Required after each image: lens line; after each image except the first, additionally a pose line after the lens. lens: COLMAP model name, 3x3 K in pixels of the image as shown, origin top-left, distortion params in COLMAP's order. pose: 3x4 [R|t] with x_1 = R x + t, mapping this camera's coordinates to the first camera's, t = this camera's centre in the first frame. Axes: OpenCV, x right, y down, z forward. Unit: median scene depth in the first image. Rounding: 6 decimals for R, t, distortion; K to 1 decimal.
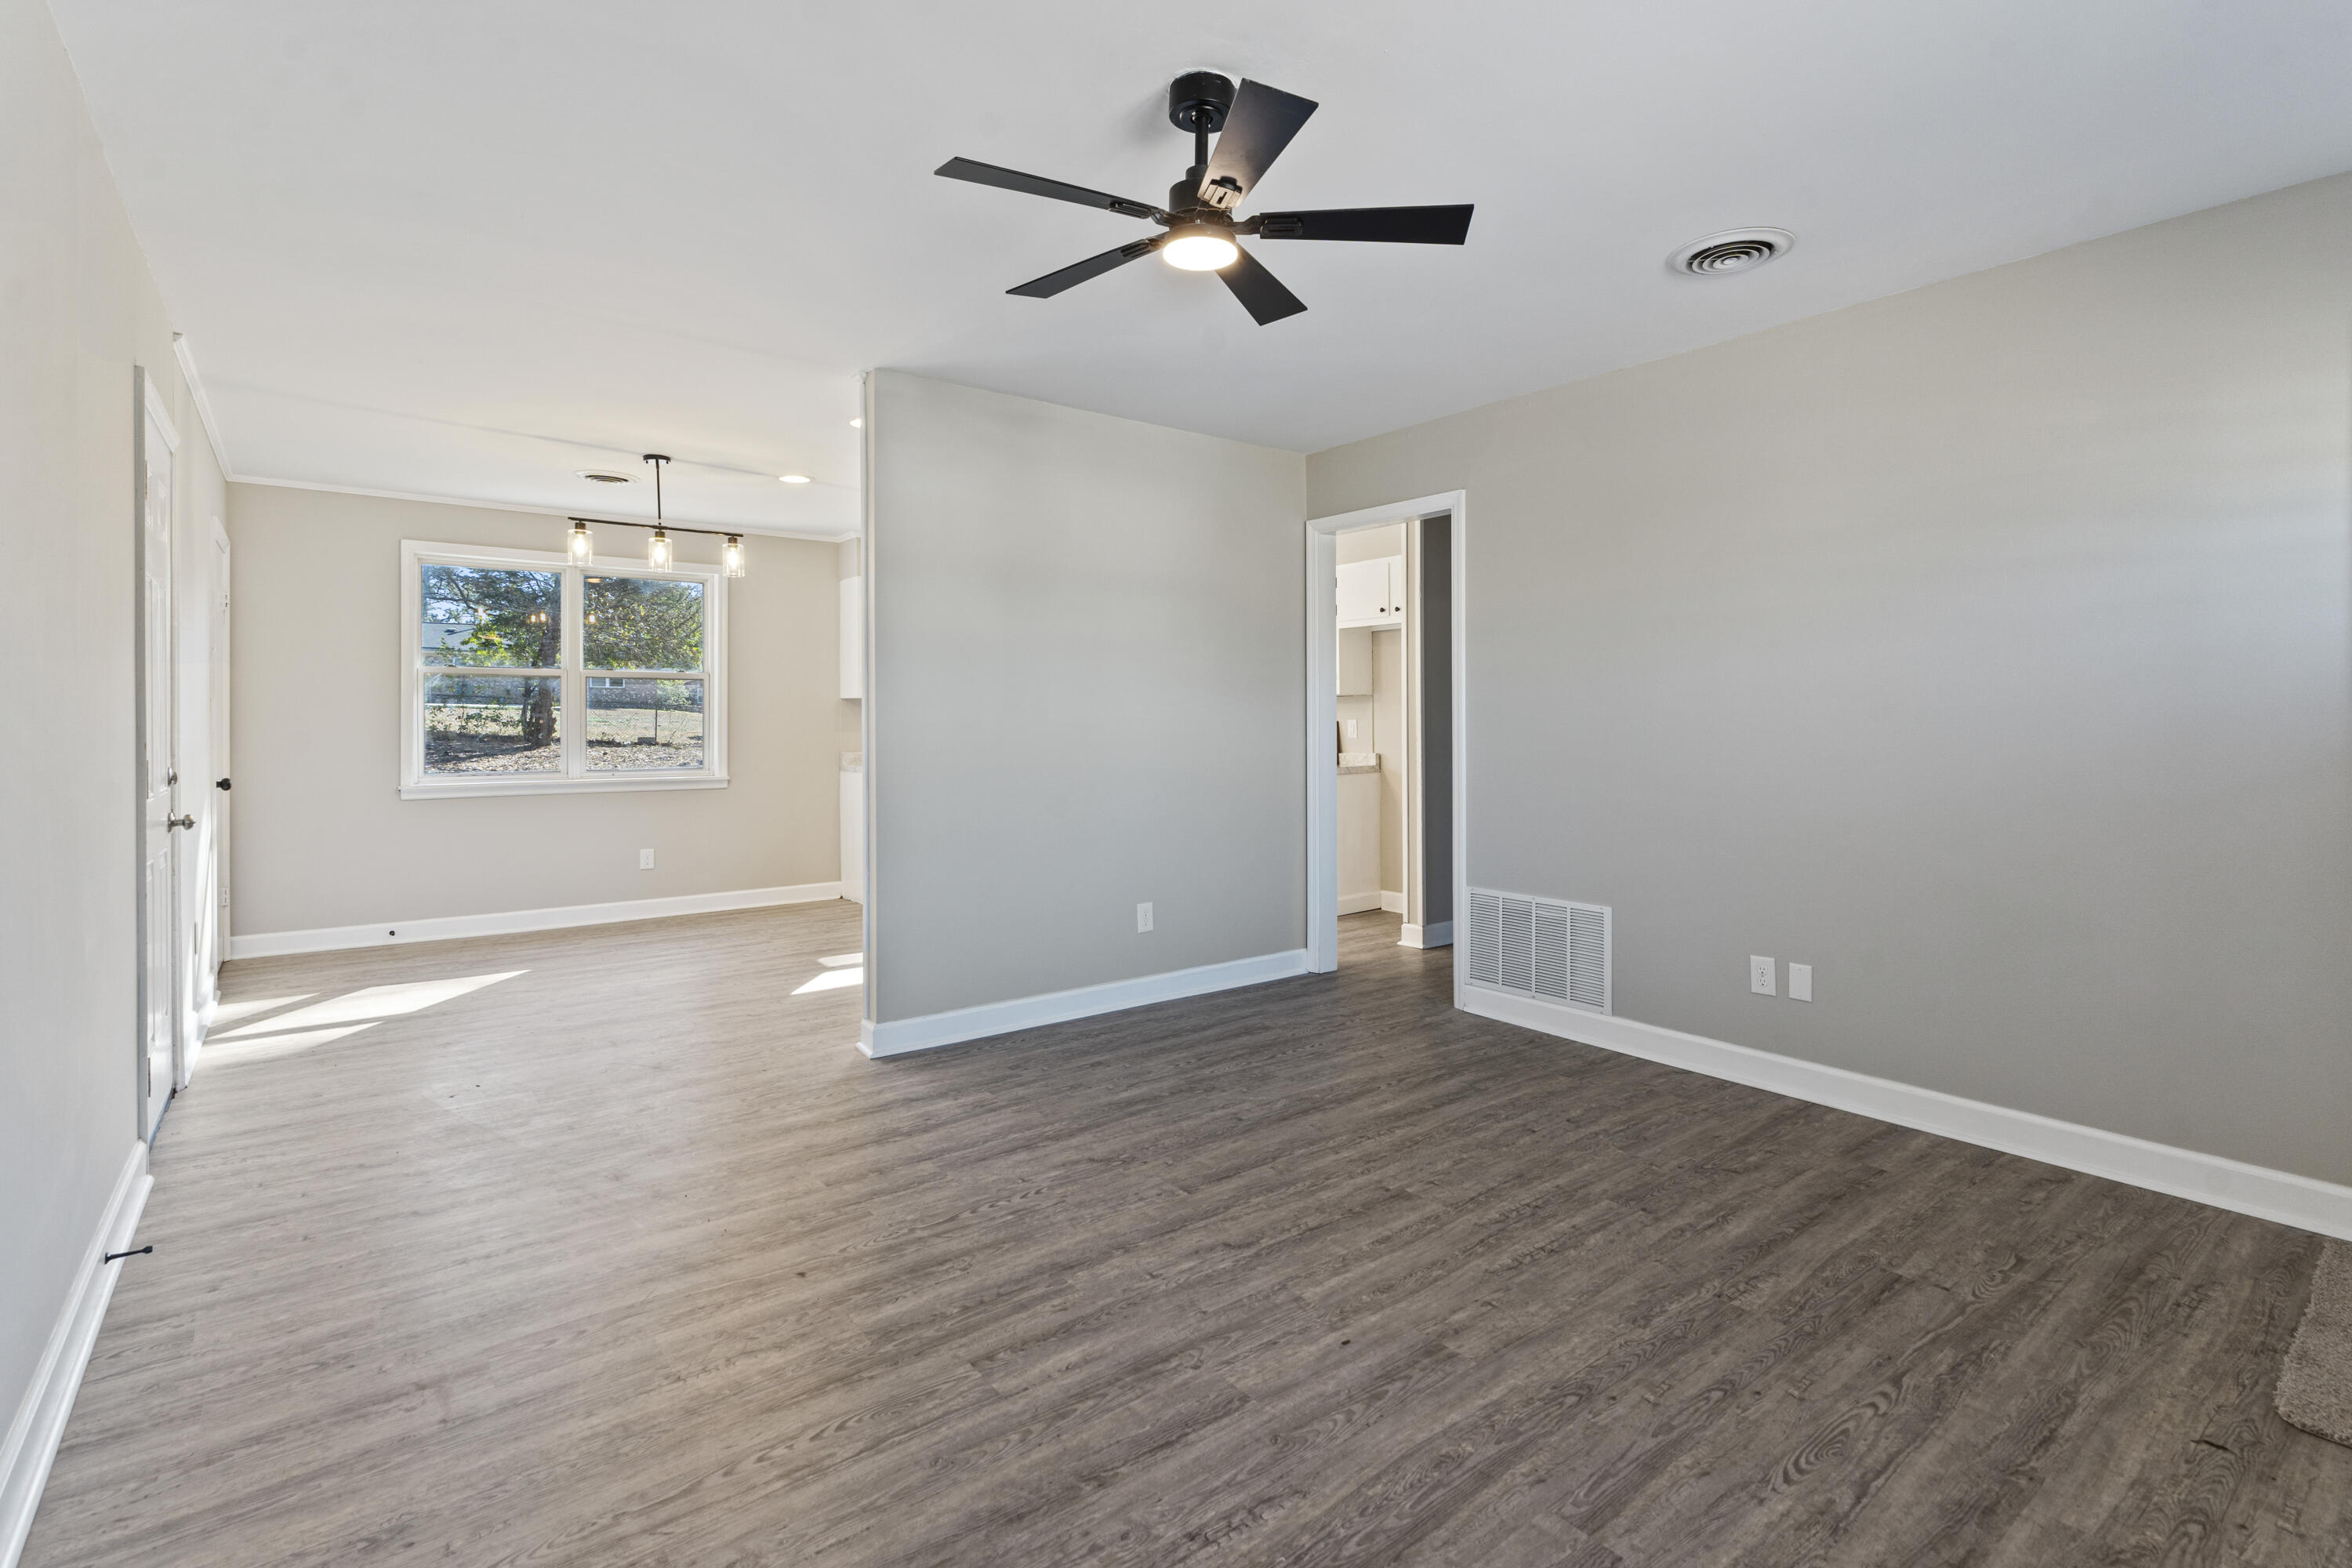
lens RADIAL K [[1104.0, 0, 1170.2], [0, 1104.0, 715.3], [0, 0, 1]] dist [-0.000093, -0.000051]
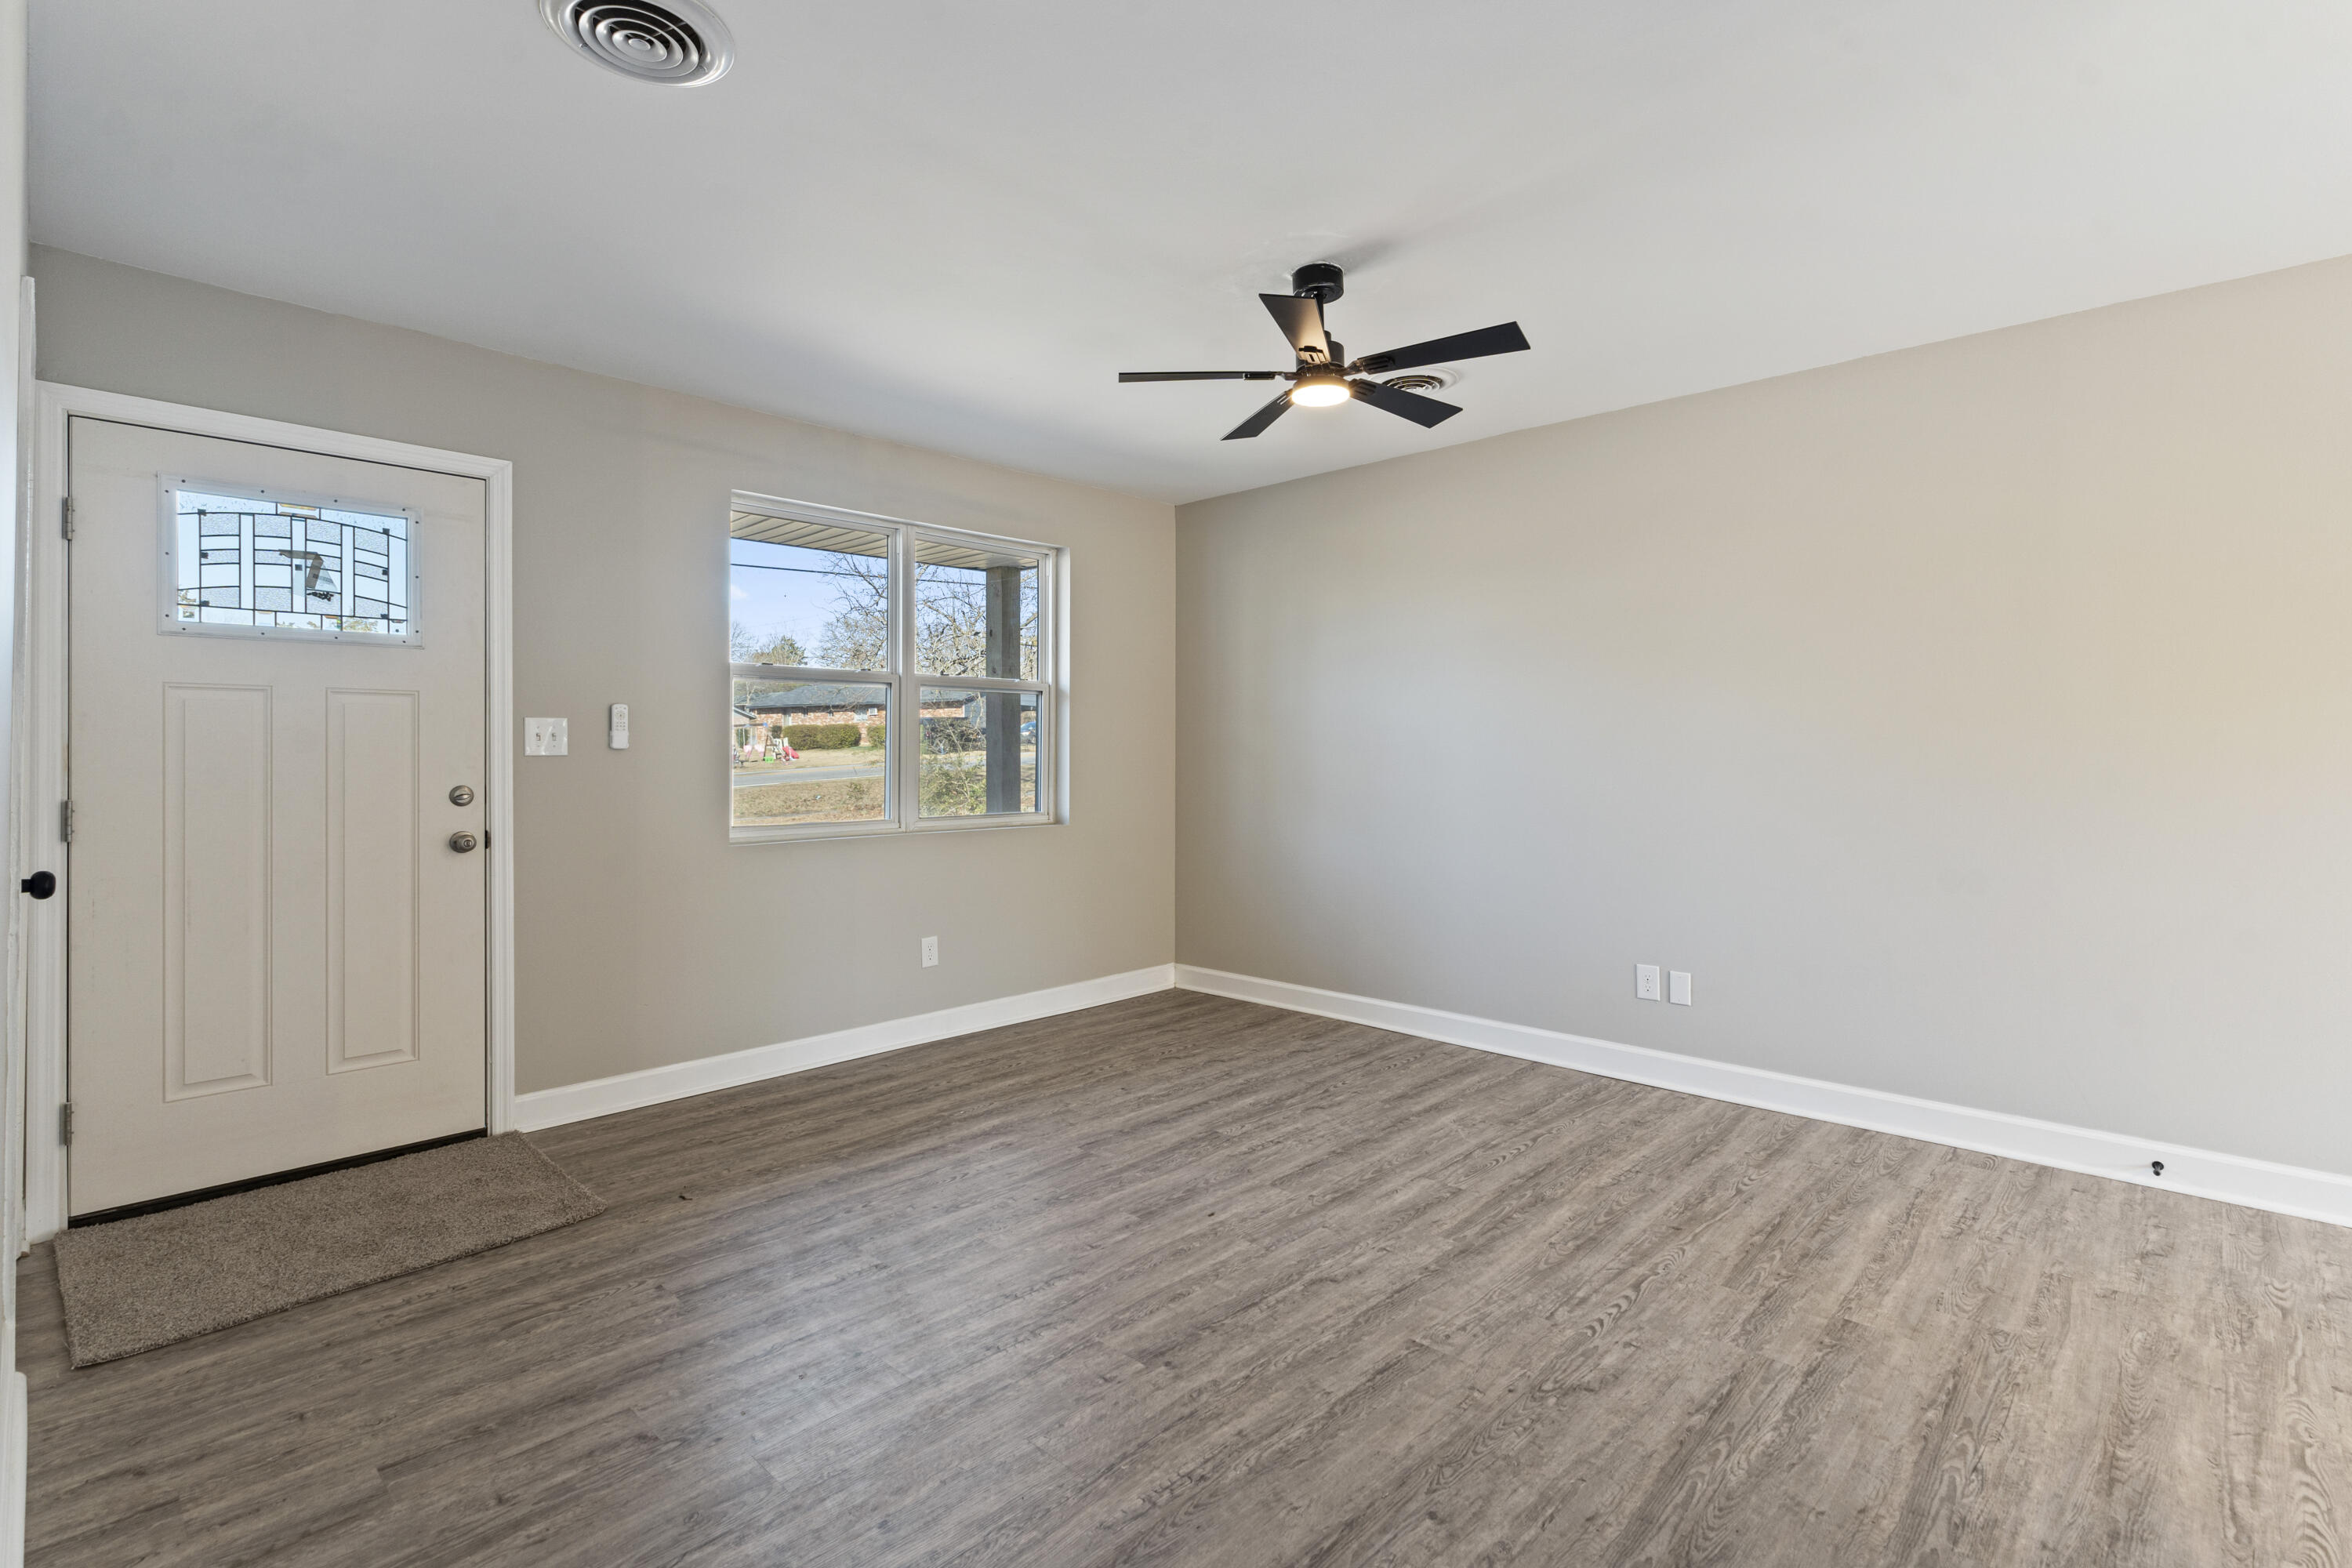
lens RADIAL K [[1104.0, 0, 1178.3], [0, 1104.0, 769.0], [0, 0, 1]] dist [-0.000093, -0.000051]
pose [[-0.987813, 0.004489, -0.155583, 0.345976], [0.003052, 0.999950, 0.009473, 0.011541], [0.155618, 0.008883, -0.987777, 1.977847]]
